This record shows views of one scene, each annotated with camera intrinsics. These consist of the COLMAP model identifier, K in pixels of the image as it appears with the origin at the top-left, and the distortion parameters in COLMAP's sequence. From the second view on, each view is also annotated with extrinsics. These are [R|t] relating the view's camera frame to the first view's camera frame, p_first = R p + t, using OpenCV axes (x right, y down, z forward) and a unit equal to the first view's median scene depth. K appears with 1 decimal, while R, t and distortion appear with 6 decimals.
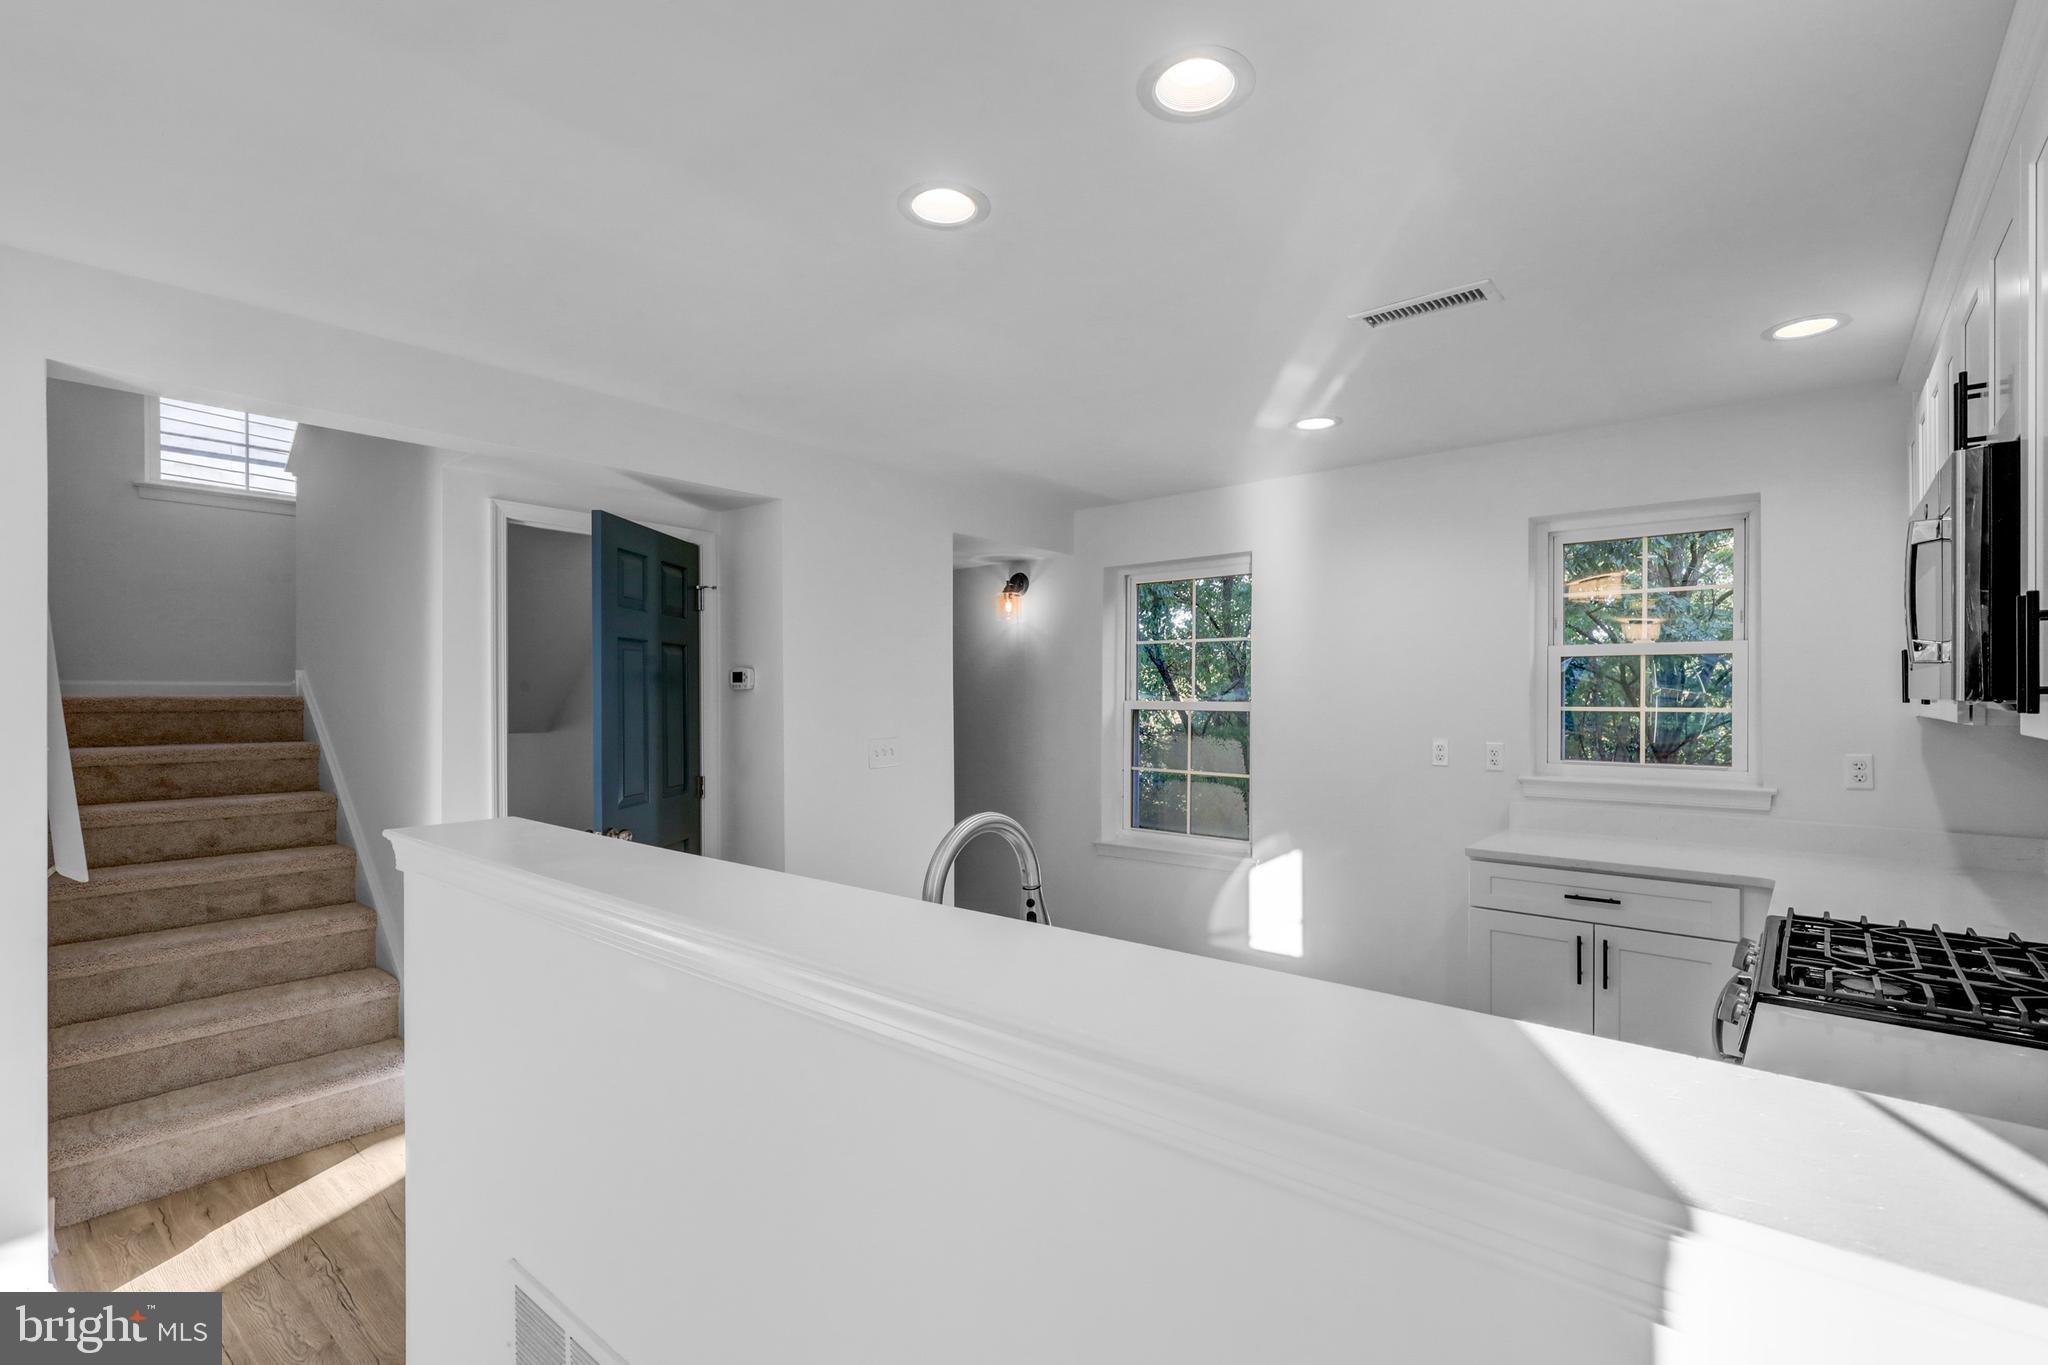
lens RADIAL K [[937.0, 0, 1007.8], [0, 937.0, 695.8], [0, 0, 1]] dist [0.000934, -0.000291]
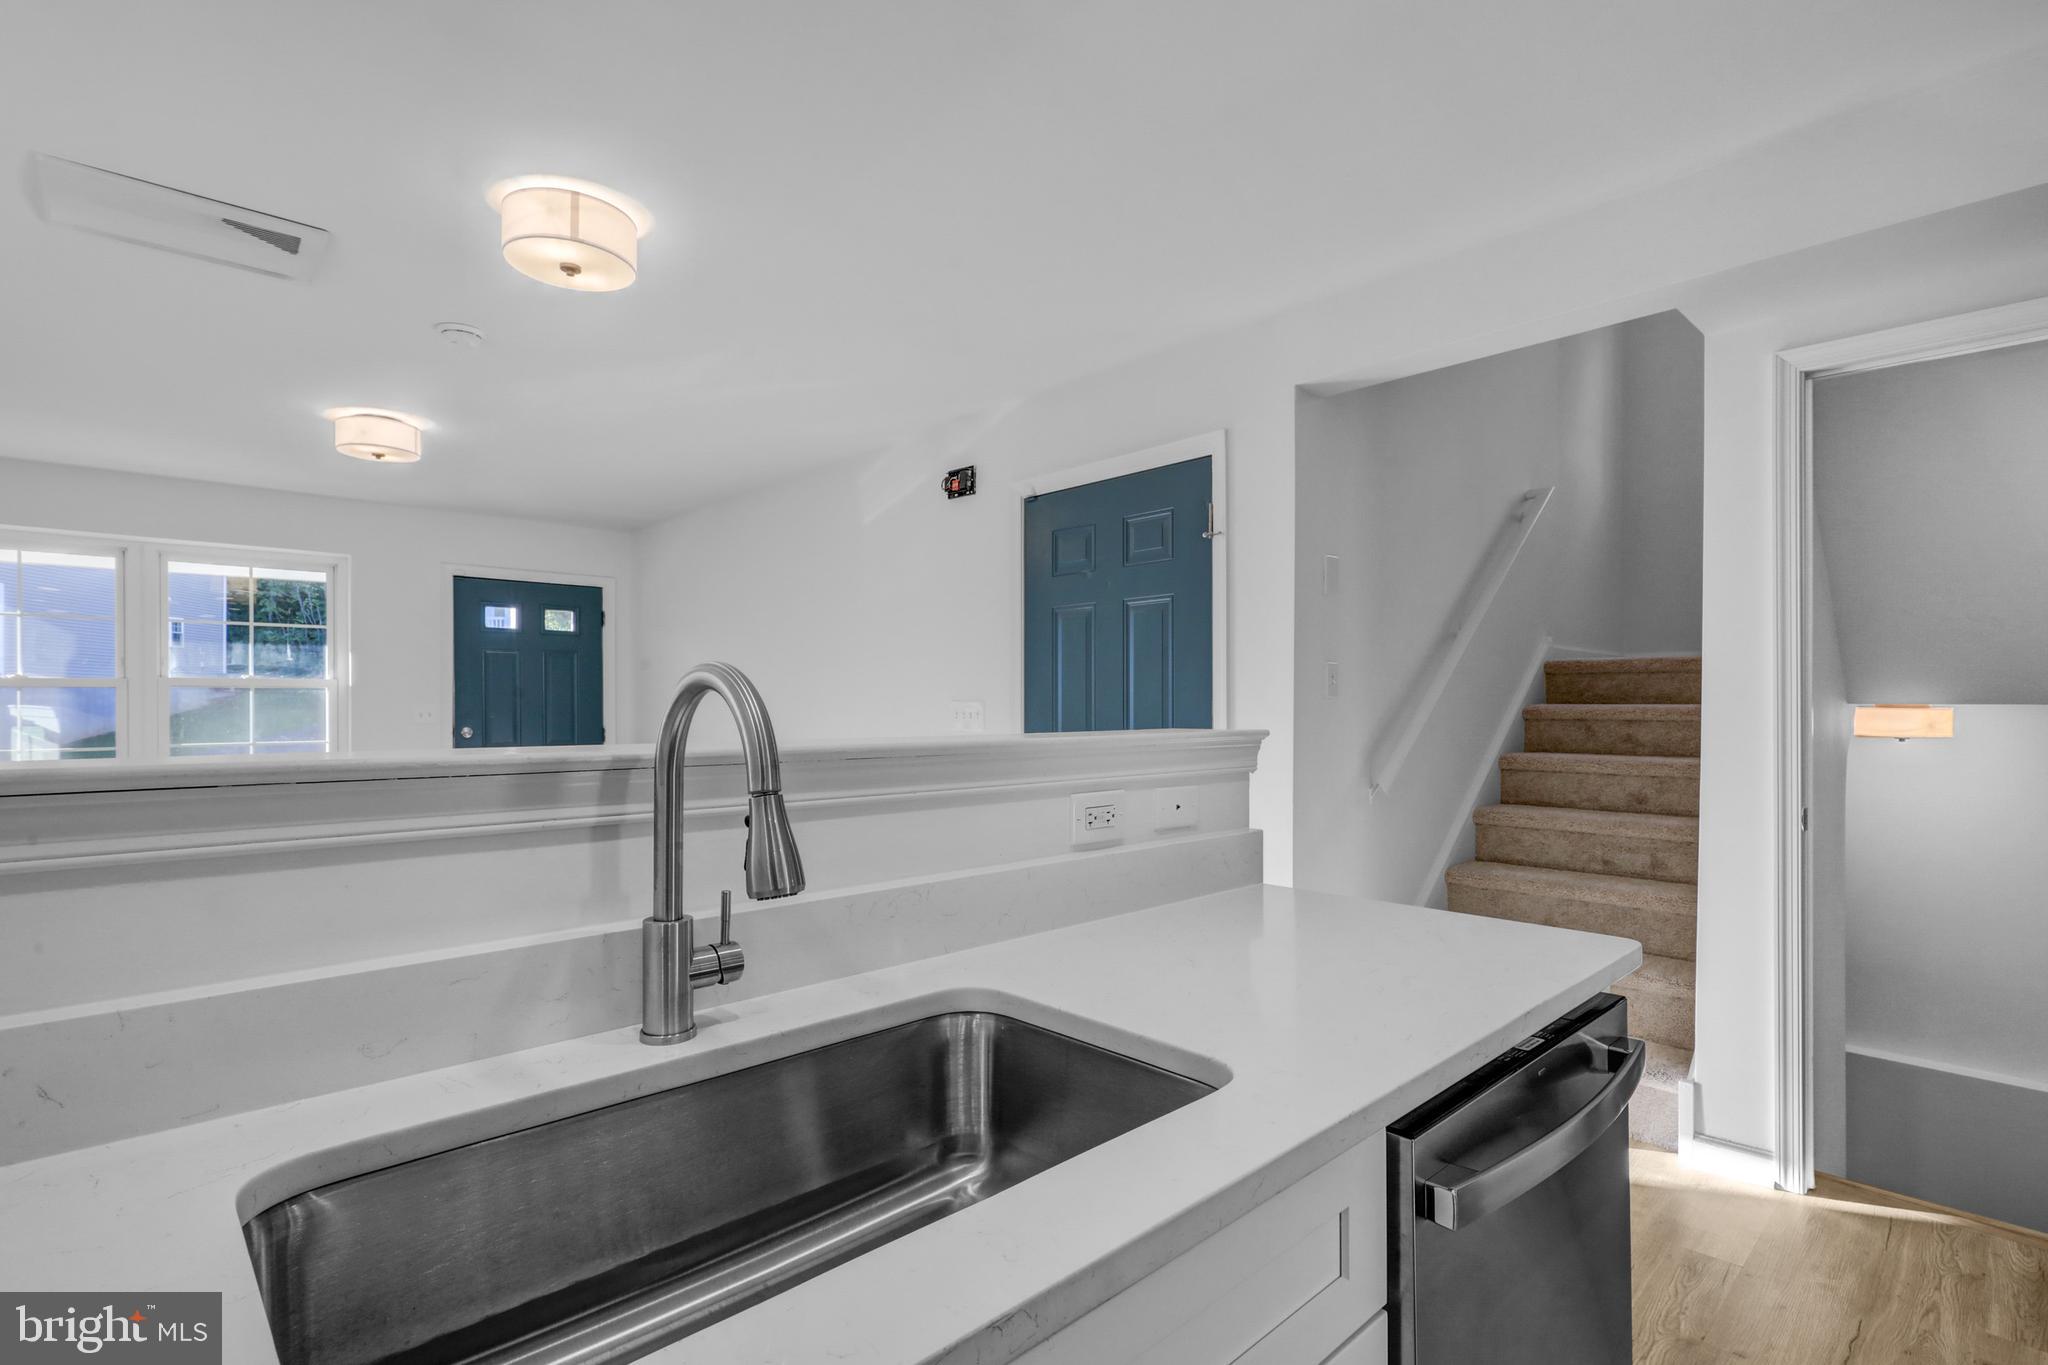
lens RADIAL K [[979.5, 0, 1042.9], [0, 979.5, 701.3], [0, 0, 1]] dist [0.003126, -0.000670]
pose [[-0.113829, -0.004838, -0.993489, 0.256681], [-0.002710, 0.999986, -0.004559, 0.061894], [0.993497, 0.002174, -0.113841, 0.511466]]
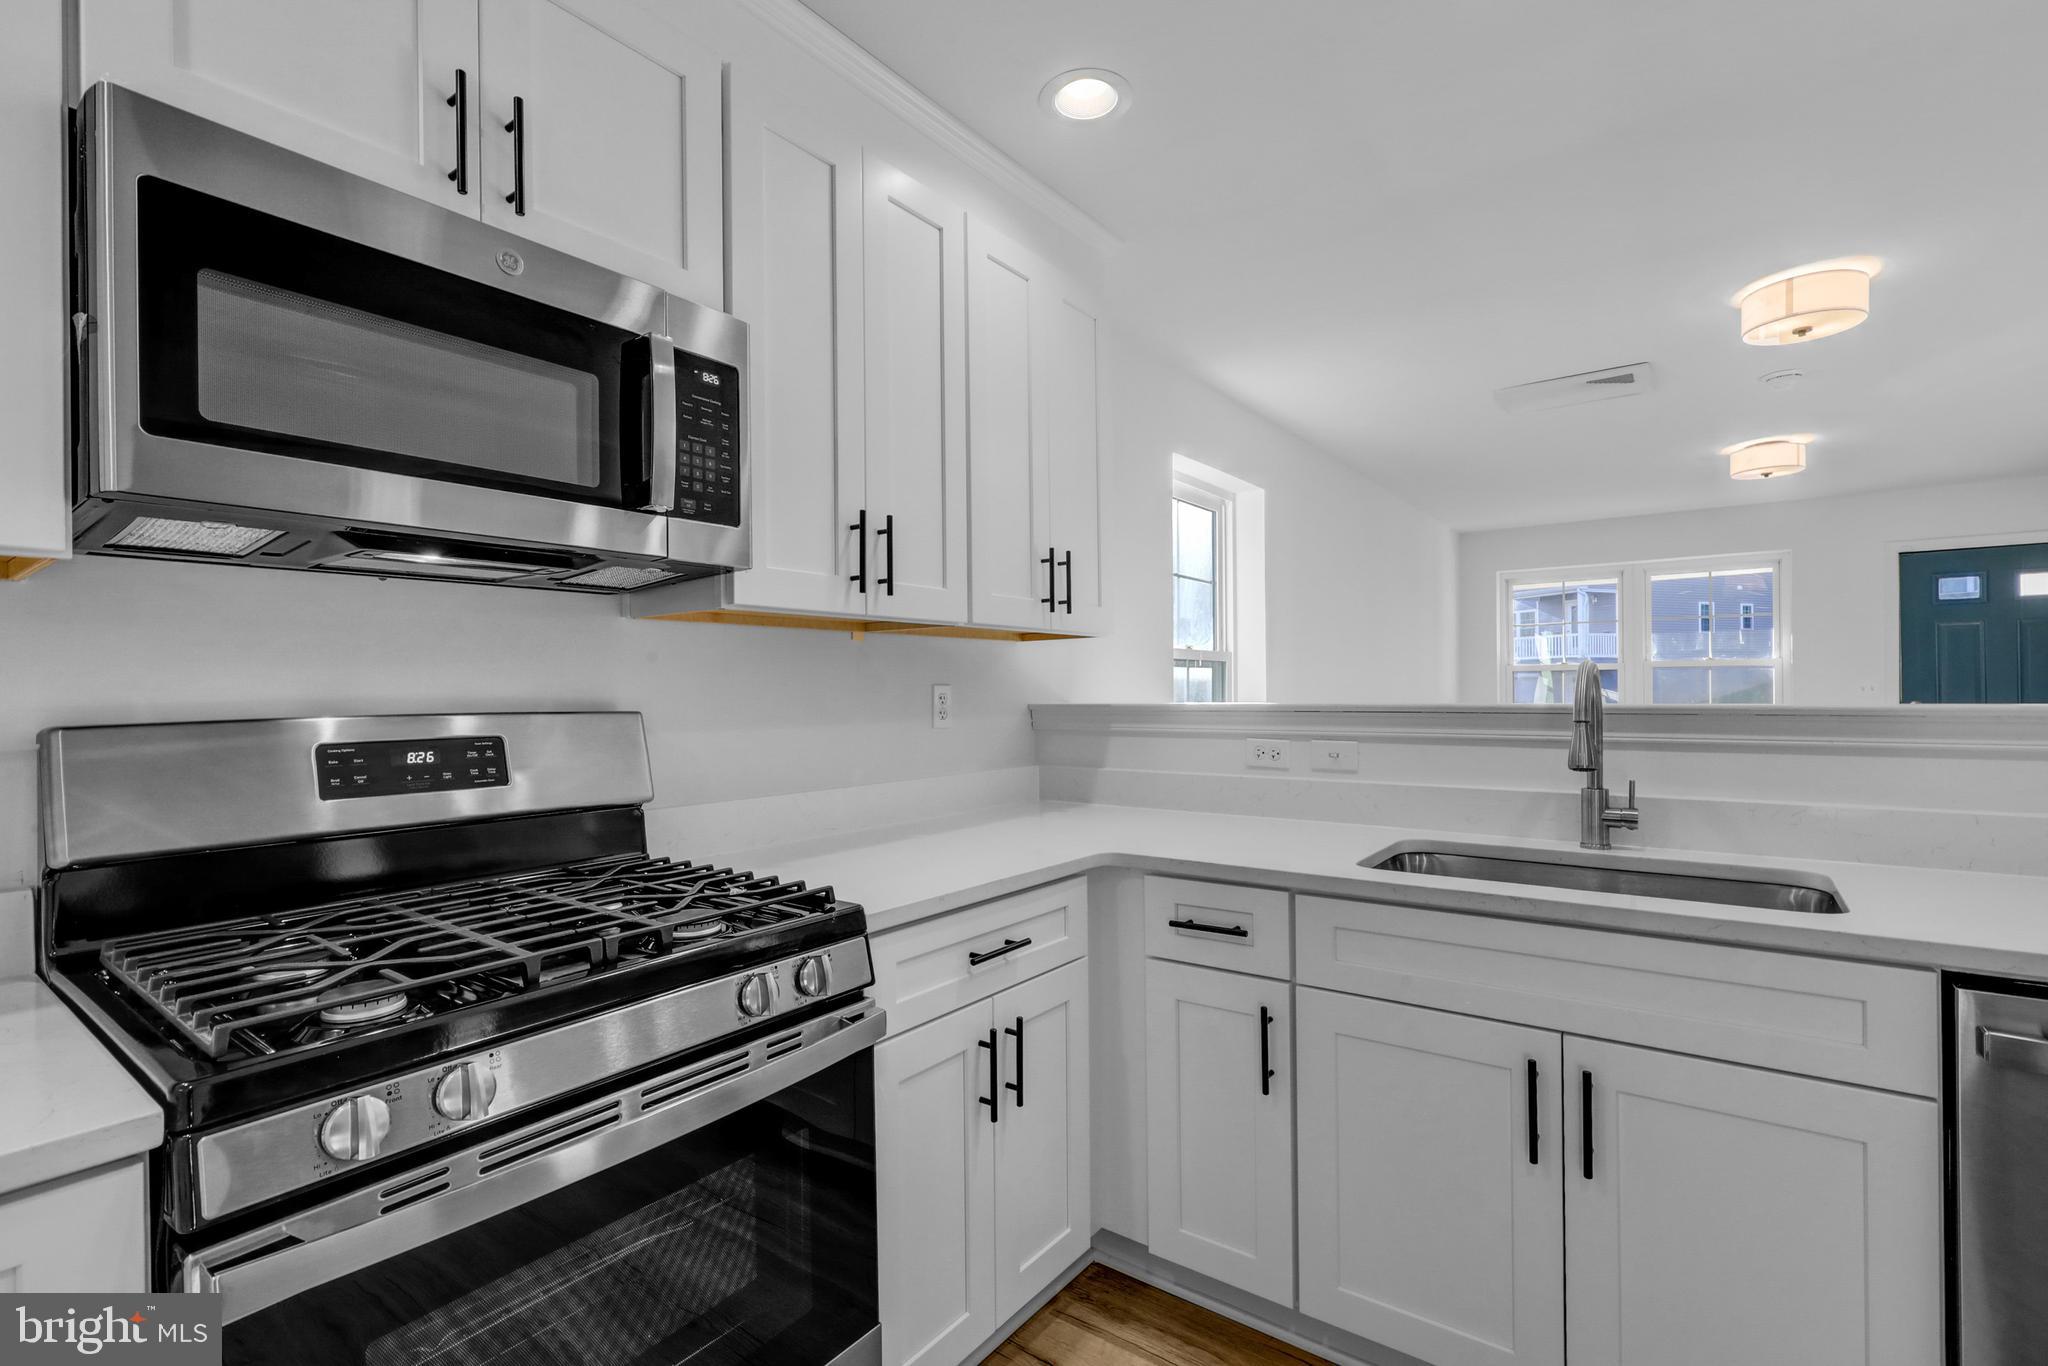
lens RADIAL K [[937.0, 0, 1038.6], [0, 937.0, 690.7], [0, 0, 1]] dist [0.000934, -0.000291]
pose [[-0.996846, 0.008257, -0.078935, 0.345172], [0.007776, 0.999949, 0.006402, 0.061012], [0.078984, 0.005768, -0.996859, 0.867019]]
